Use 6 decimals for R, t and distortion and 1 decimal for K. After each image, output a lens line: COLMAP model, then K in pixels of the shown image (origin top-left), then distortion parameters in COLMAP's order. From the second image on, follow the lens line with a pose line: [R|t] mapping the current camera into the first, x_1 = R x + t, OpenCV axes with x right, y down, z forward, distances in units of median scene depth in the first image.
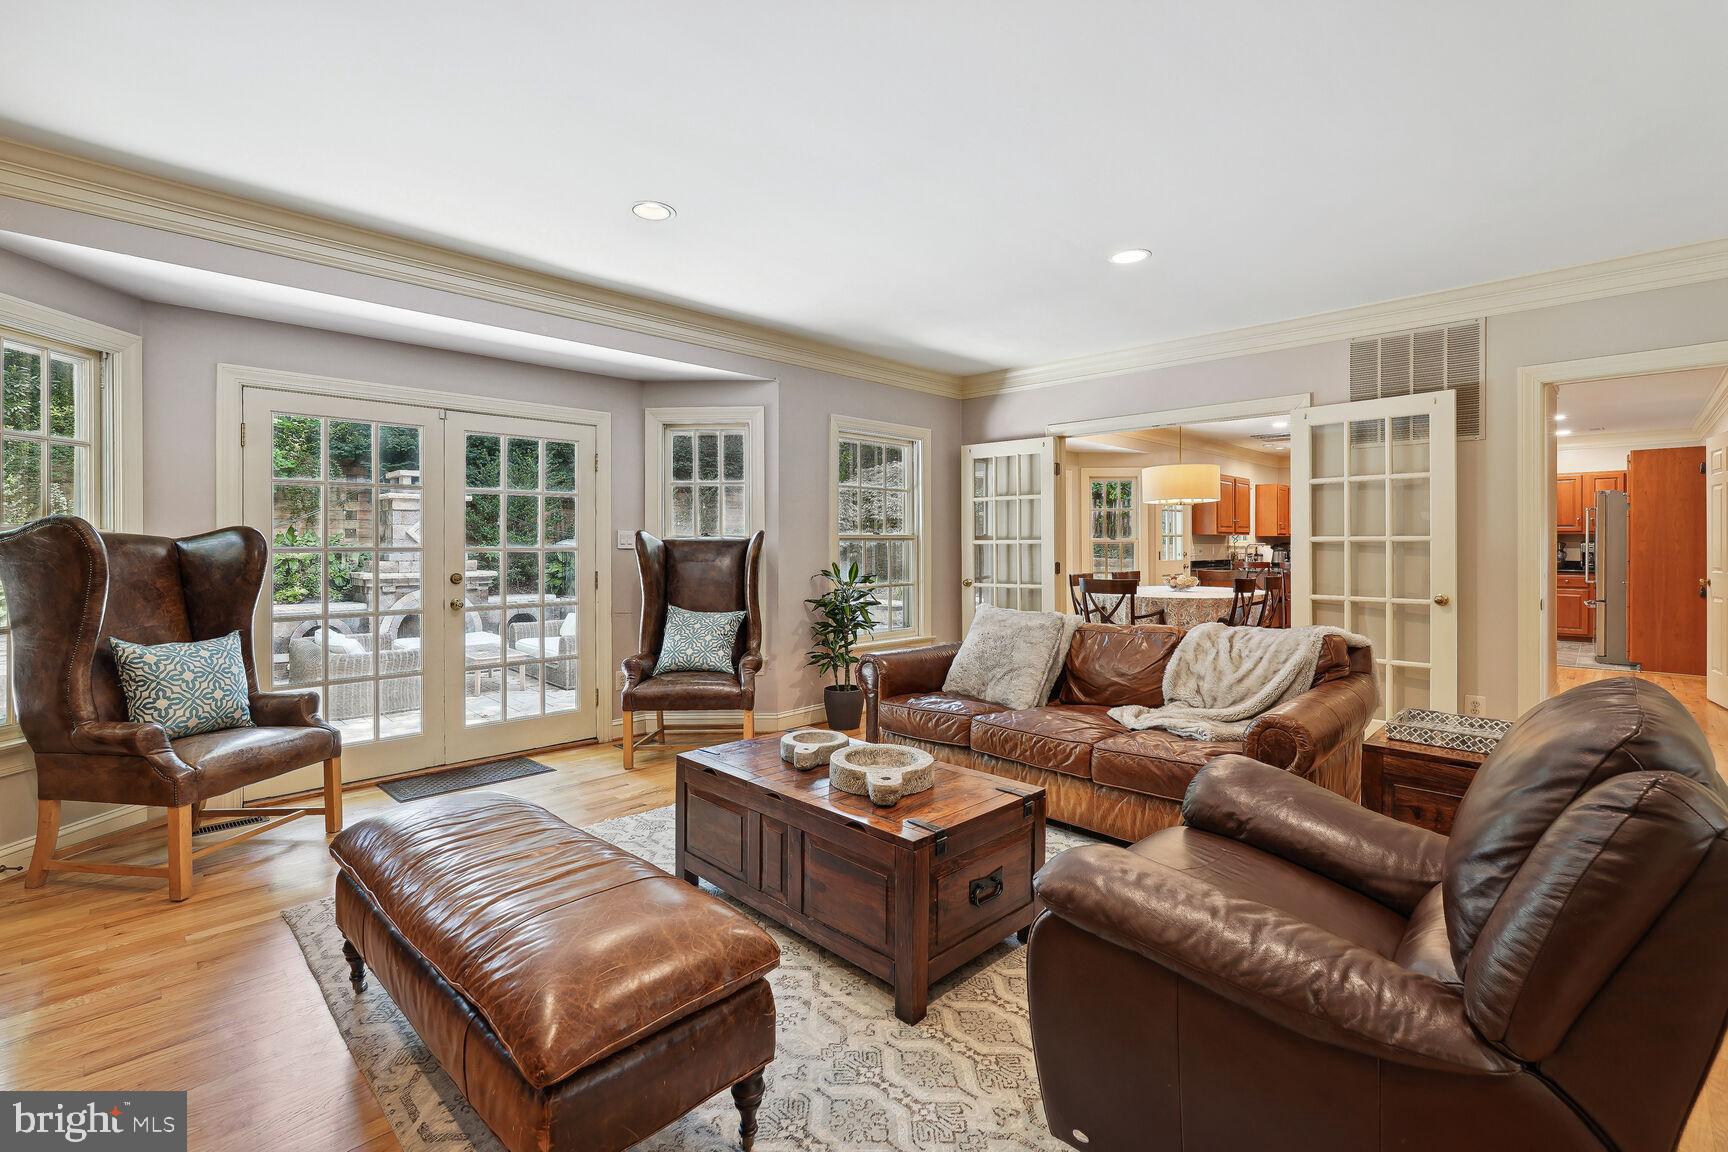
lens RADIAL K [[779.8, 0, 862.6], [0, 779.8, 561.1], [0, 0, 1]] dist [-0.001933, 0.000279]
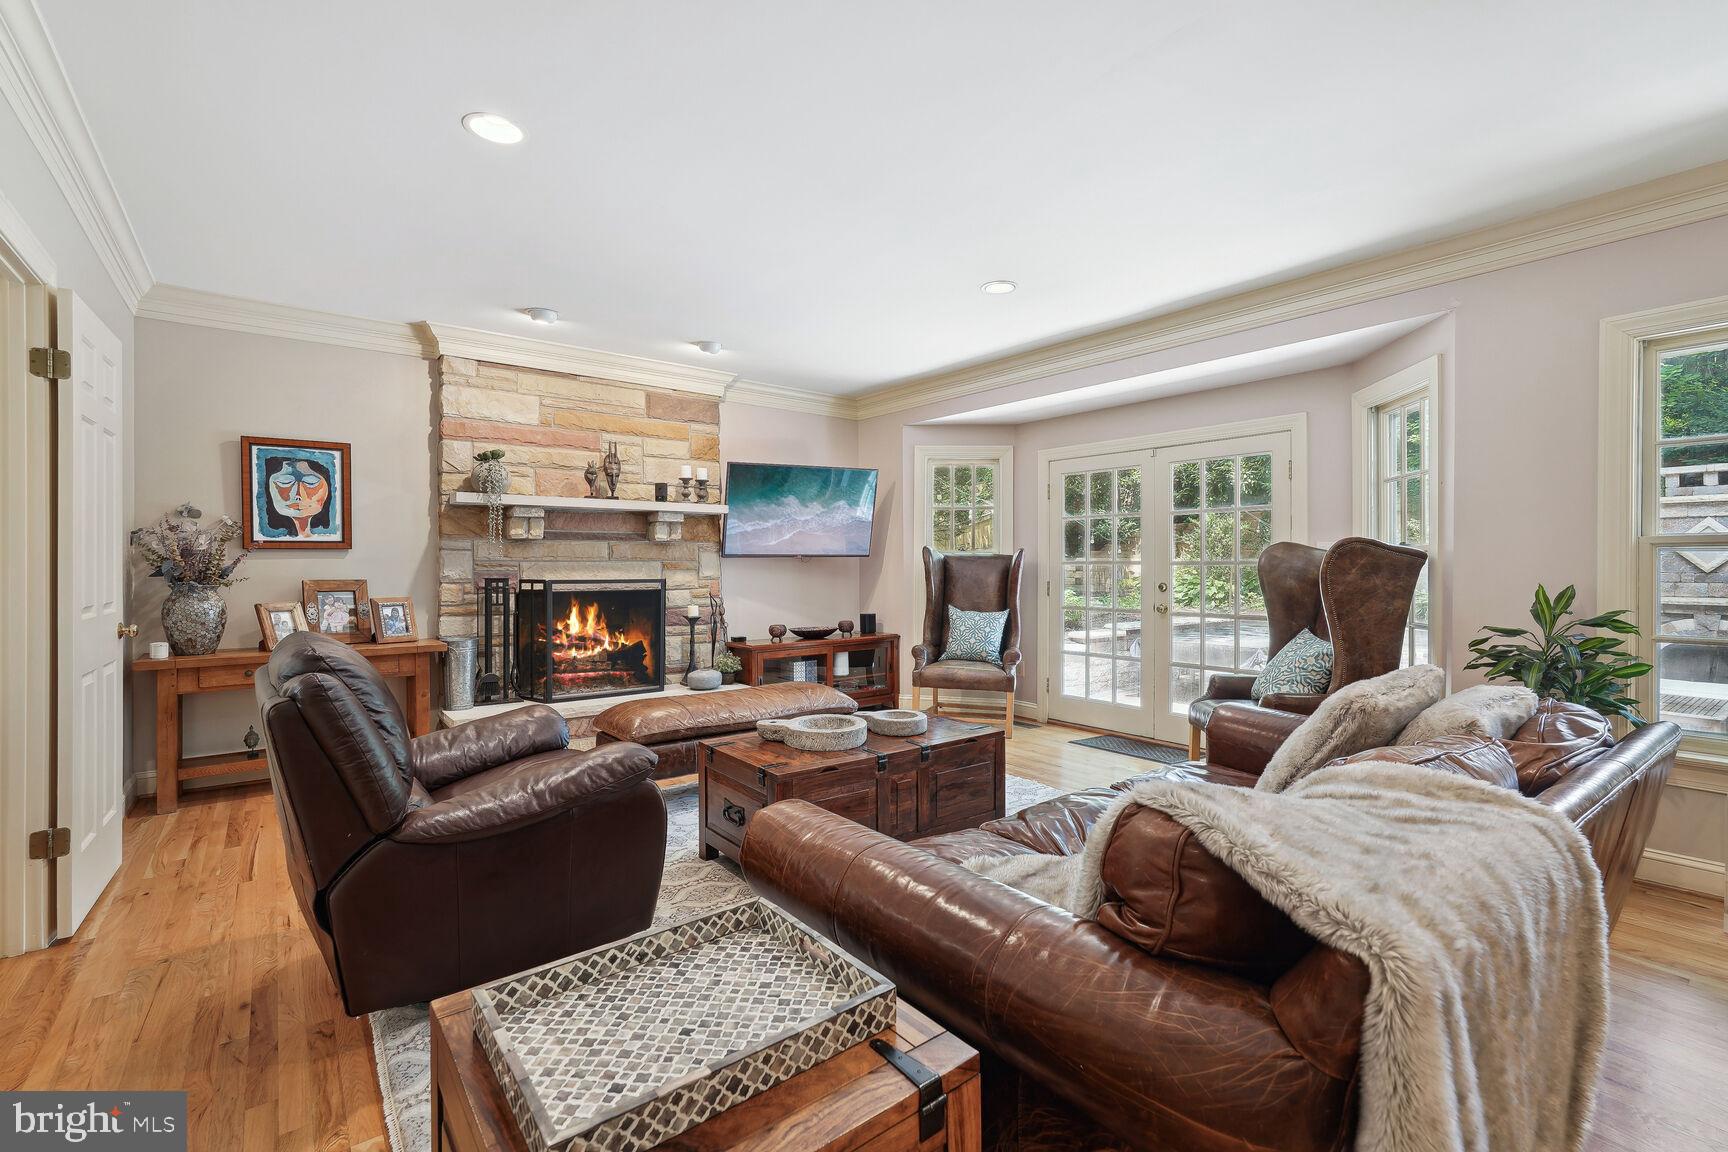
lens RADIAL K [[779.8, 0, 872.5], [0, 779.8, 565.0], [0, 0, 1]] dist [-0.001933, 0.000279]
pose [[-0.137757, 0.010291, -0.990413, 0.858578], [-0.013607, 0.999832, 0.012282, -0.020456], [0.990373, 0.015168, -0.137593, 0.831253]]
